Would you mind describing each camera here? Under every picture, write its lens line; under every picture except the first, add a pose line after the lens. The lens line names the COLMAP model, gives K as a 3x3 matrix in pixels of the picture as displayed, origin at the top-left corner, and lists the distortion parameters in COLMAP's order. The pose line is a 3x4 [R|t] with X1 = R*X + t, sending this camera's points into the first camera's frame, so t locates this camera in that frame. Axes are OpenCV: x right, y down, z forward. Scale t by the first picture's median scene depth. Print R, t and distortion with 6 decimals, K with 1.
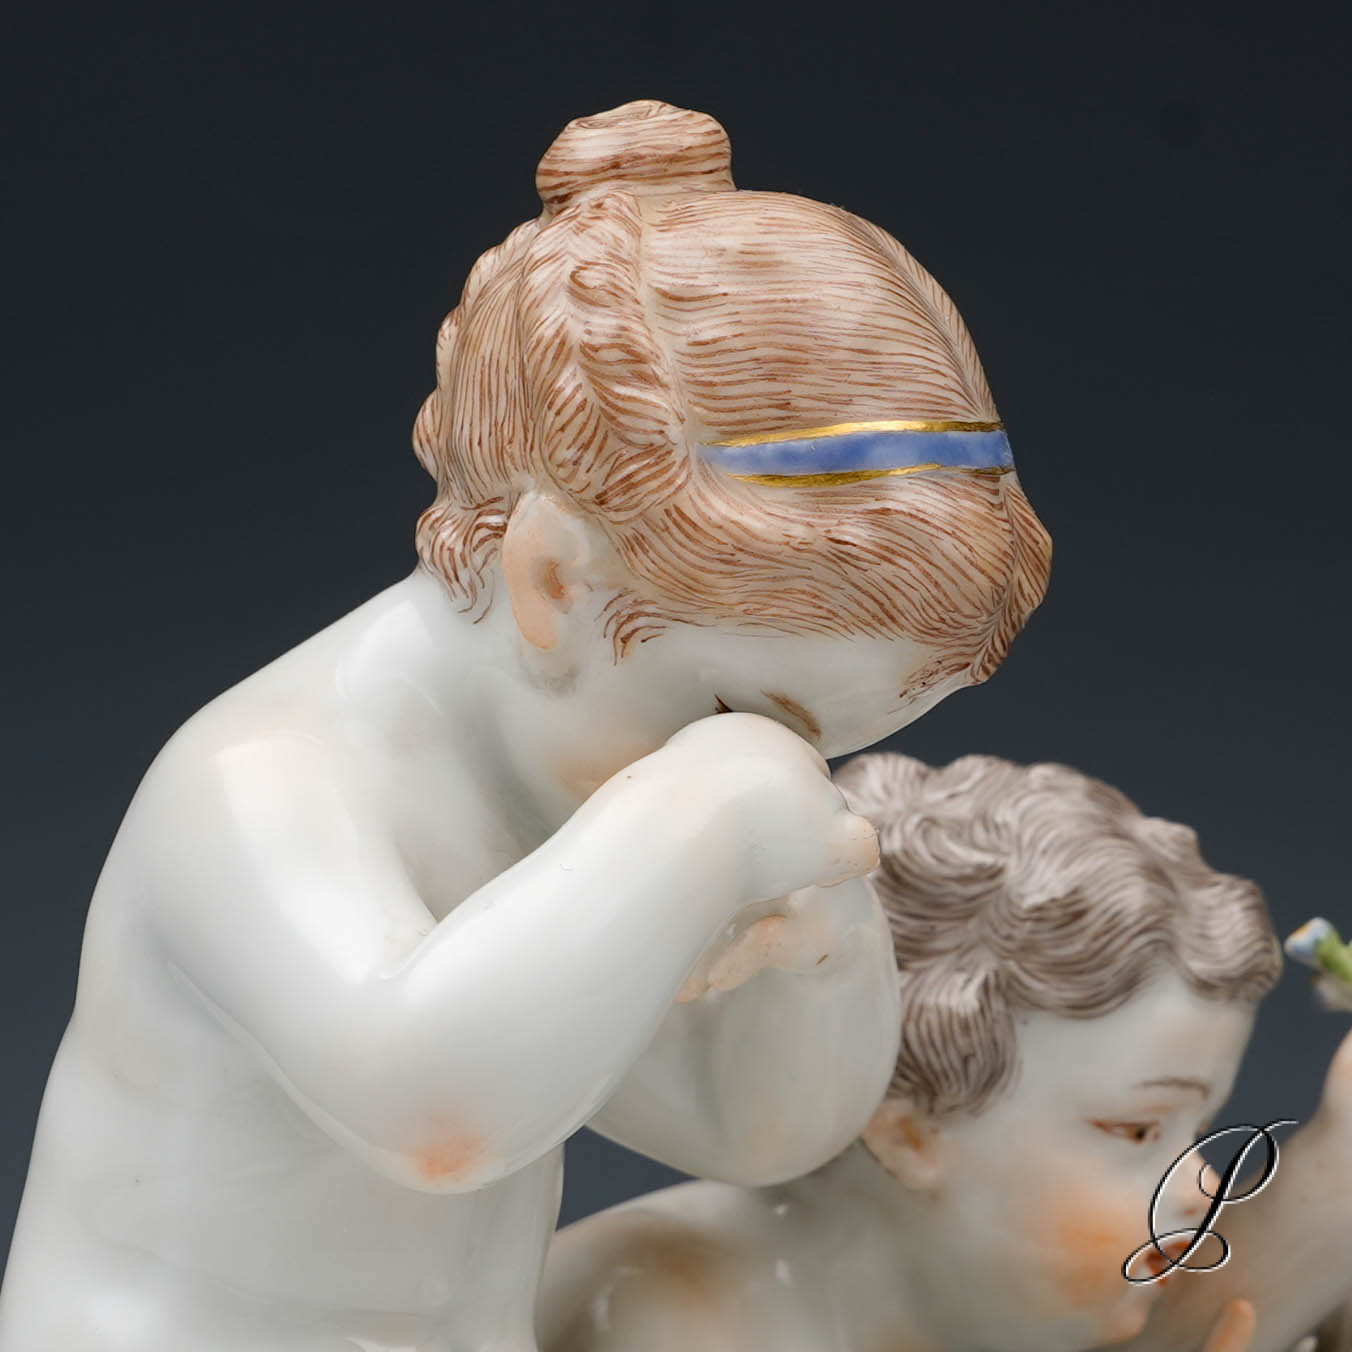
lens RADIAL K [[4683.0, 0, 674.4], [0, 4683.0, 677.3], [0, 0, 1]] dist [0.048391, 0.000000]
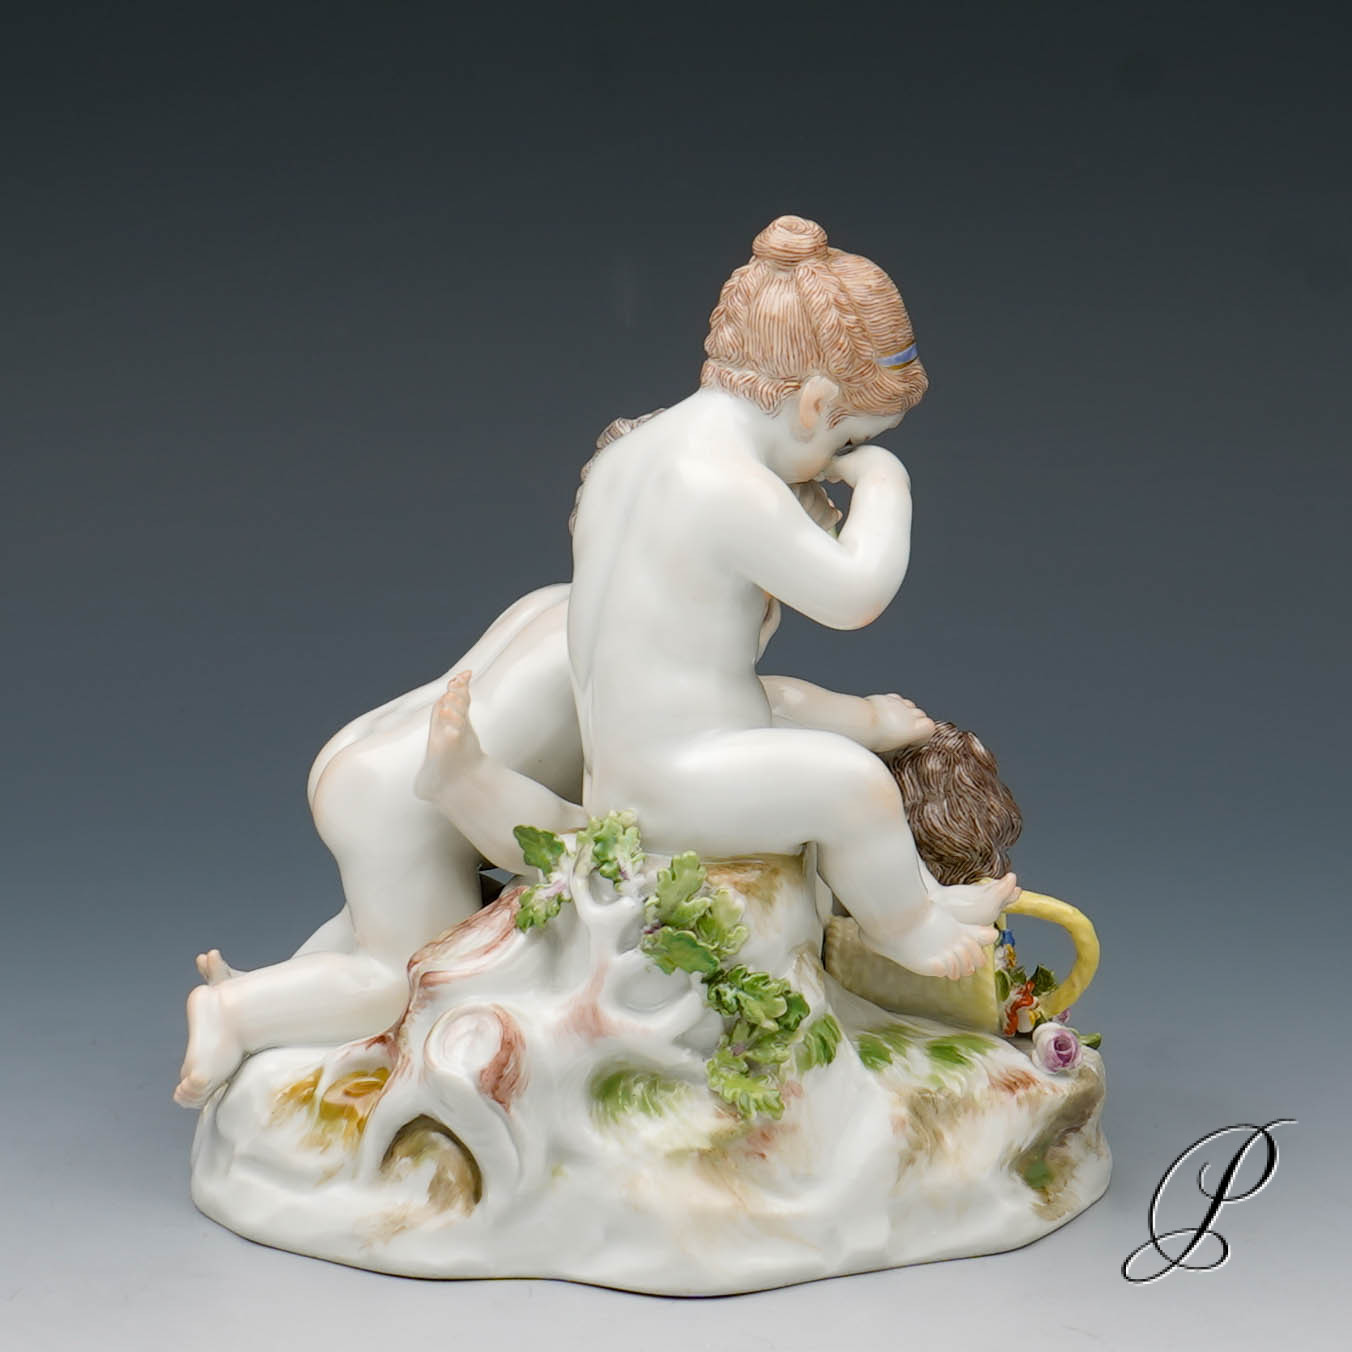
lens RADIAL K [[4683.0, 0, 673.9], [0, 4683.0, 678.9], [0, 0, 1]] dist [0.048391, 0.000000]
pose [[0.661343, -0.160732, 0.732660, -2.121919], [-0.034324, 0.969263, 0.243621, -0.531709], [-0.749298, -0.186265, 0.635498, -0.736097]]
